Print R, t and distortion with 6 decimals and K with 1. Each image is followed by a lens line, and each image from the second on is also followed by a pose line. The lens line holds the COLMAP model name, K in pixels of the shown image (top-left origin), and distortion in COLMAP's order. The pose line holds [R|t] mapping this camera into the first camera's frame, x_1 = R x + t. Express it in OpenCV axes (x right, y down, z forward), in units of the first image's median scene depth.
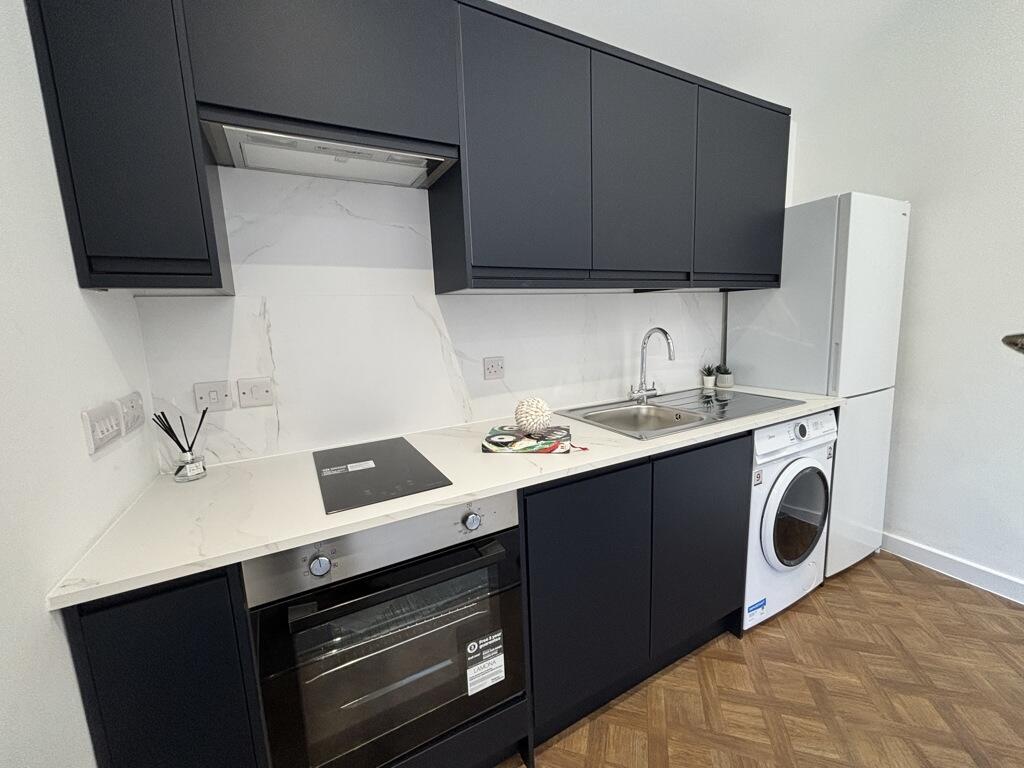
lens RADIAL K [[413.9, 0, 510.6], [0, 413.9, 385.8], [0, 0, 1]] dist [-0.006814, 0.004498]
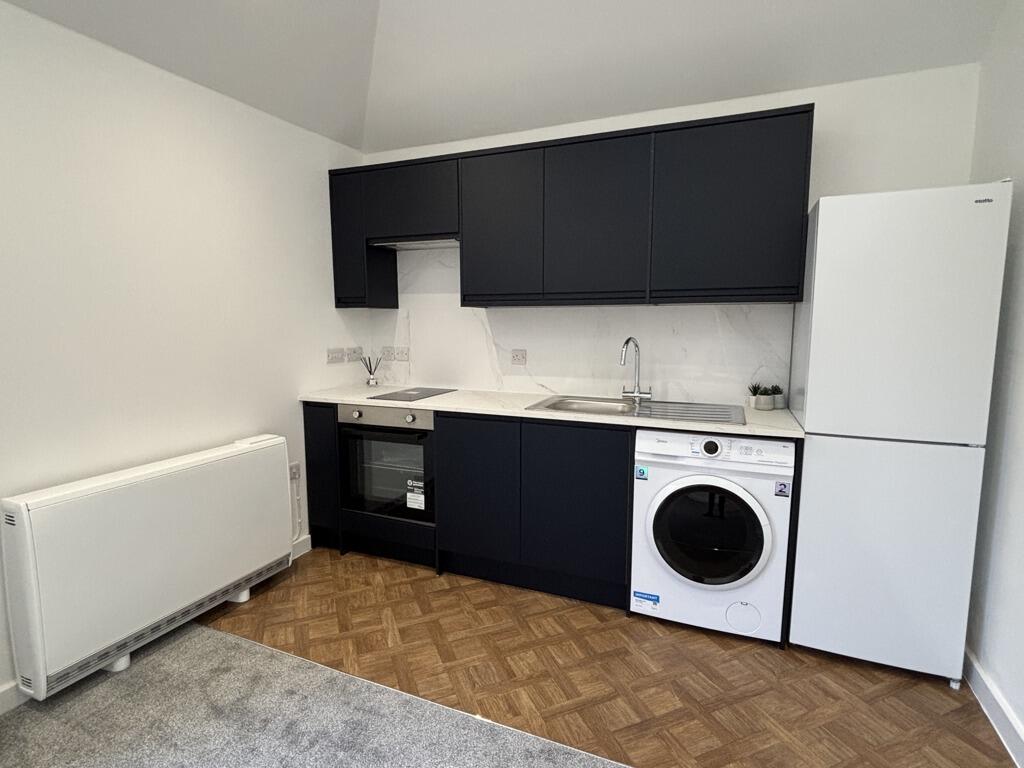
lens RADIAL K [[550.5, 0, 512.0], [0, 550.5, 384.0], [0, 0, 1]] dist [0.003032, -0.000256]
pose [[0.615515, 0.130351, -0.777270, 1.553767], [-0.146627, 0.987949, 0.049571, -0.042818], [0.774365, 0.083457, 0.627211, -0.250088]]
